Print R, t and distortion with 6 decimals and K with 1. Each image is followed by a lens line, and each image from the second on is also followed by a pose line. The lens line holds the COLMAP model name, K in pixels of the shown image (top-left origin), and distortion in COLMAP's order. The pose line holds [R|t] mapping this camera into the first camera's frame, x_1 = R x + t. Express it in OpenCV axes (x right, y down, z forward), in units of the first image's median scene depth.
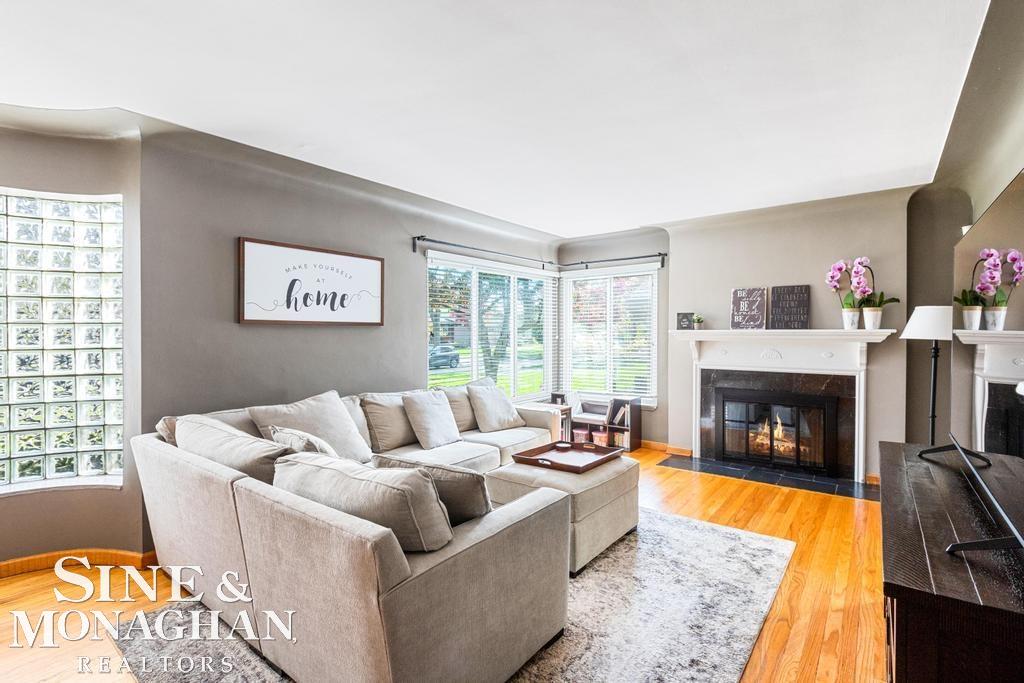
lens RADIAL K [[484.0, 0, 503.4], [0, 484.0, 333.4], [0, 0, 1]] dist [-0.015074, -0.000358]
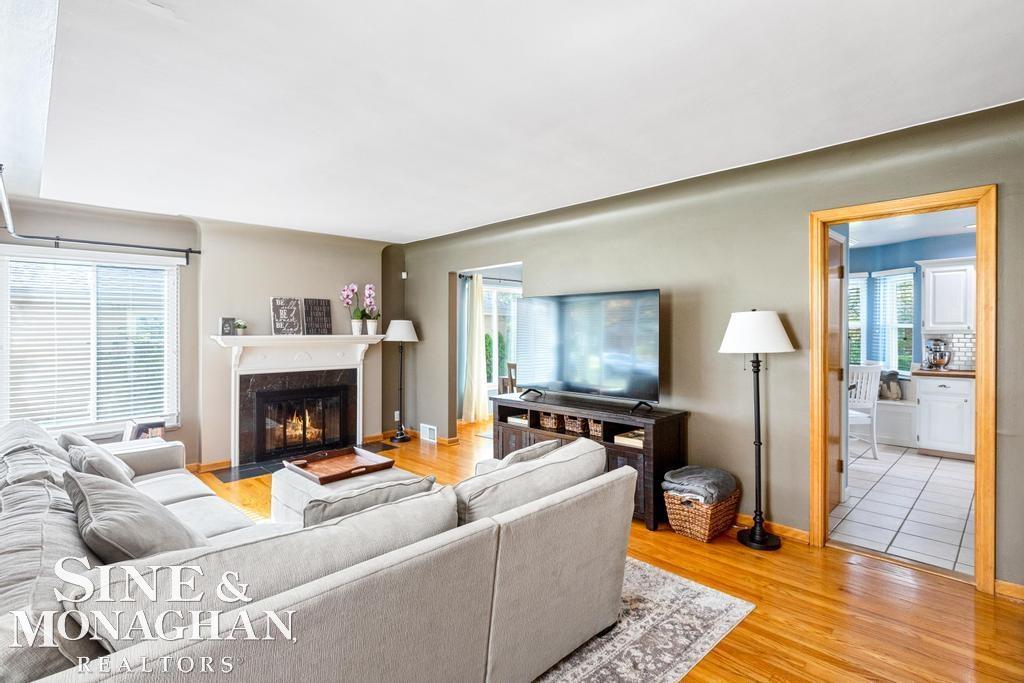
lens RADIAL K [[484.0, 0, 515.6], [0, 484.0, 339.9], [0, 0, 1]] dist [-0.015074, -0.000358]
pose [[0.108134, -0.009390, 0.994092, -0.599309], [0.011941, 0.999896, 0.008146, 0.000364], [-0.994065, 0.010990, 0.108235, 0.392383]]
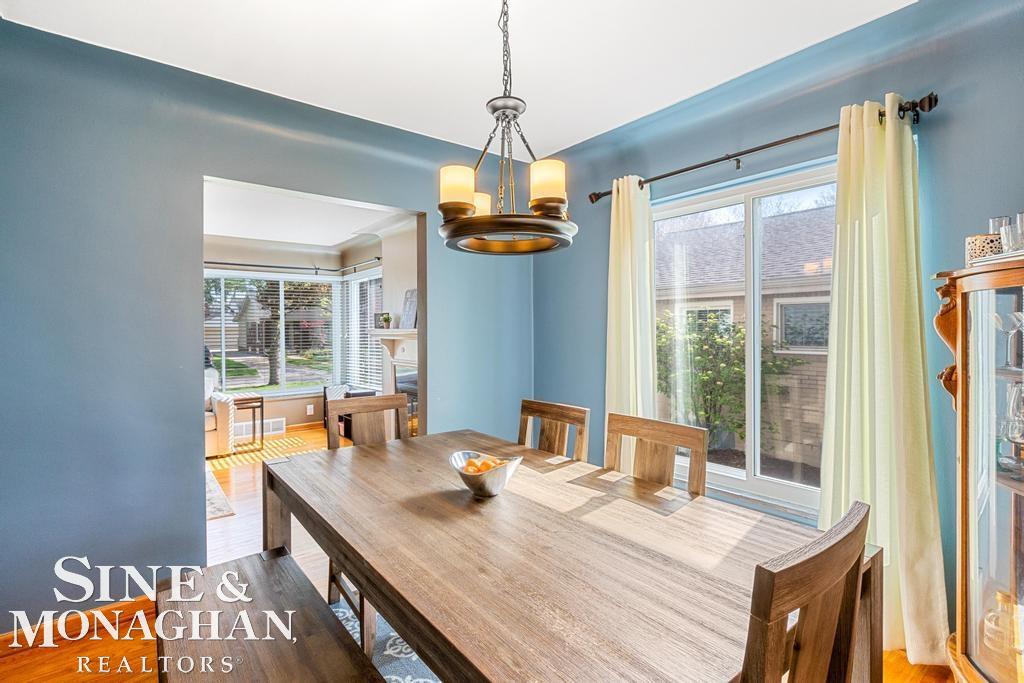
lens RADIAL K [[484.0, 0, 511.4], [0, 484.0, 332.0], [0, 0, 1]] dist [-0.015074, -0.000358]
pose [[0.972872, -0.016872, -0.230729, 1.058922], [0.014273, 0.999815, -0.012931, 0.028250], [0.230904, 0.009287, 0.972932, 0.032422]]
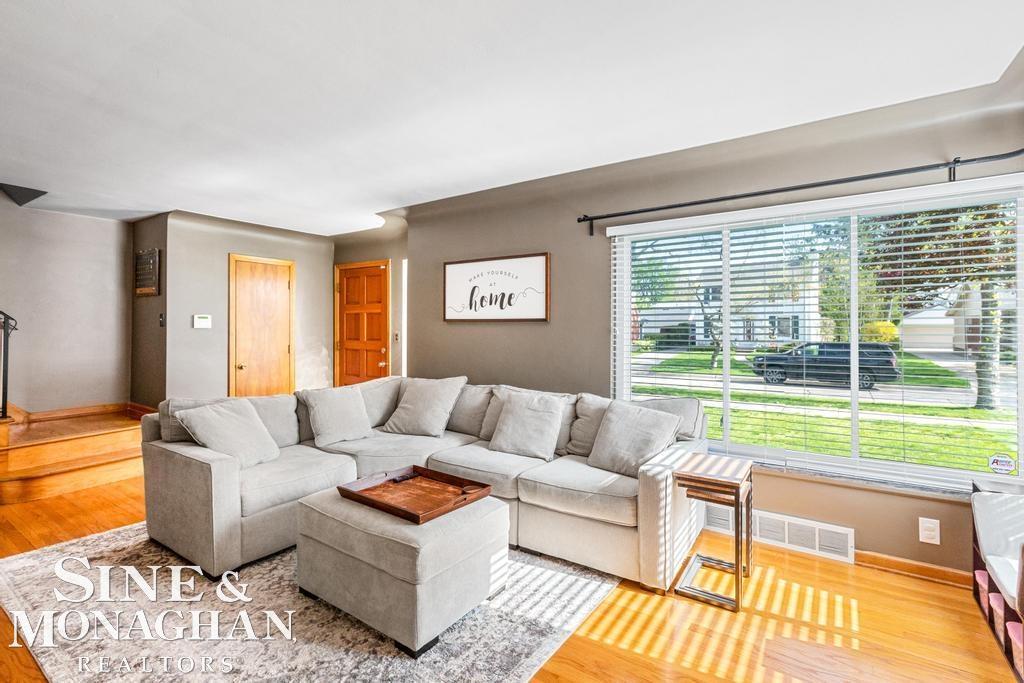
lens RADIAL K [[472.6, 0, 504.1], [0, 472.6, 328.2], [0, 0, 1]] dist [-0.002024, 0.000020]
pose [[0.050748, -0.012910, -0.998628, 0.645561], [-0.014848, 0.999796, -0.013679, 0.011014], [0.998601, 0.015522, 0.050546, 0.809508]]
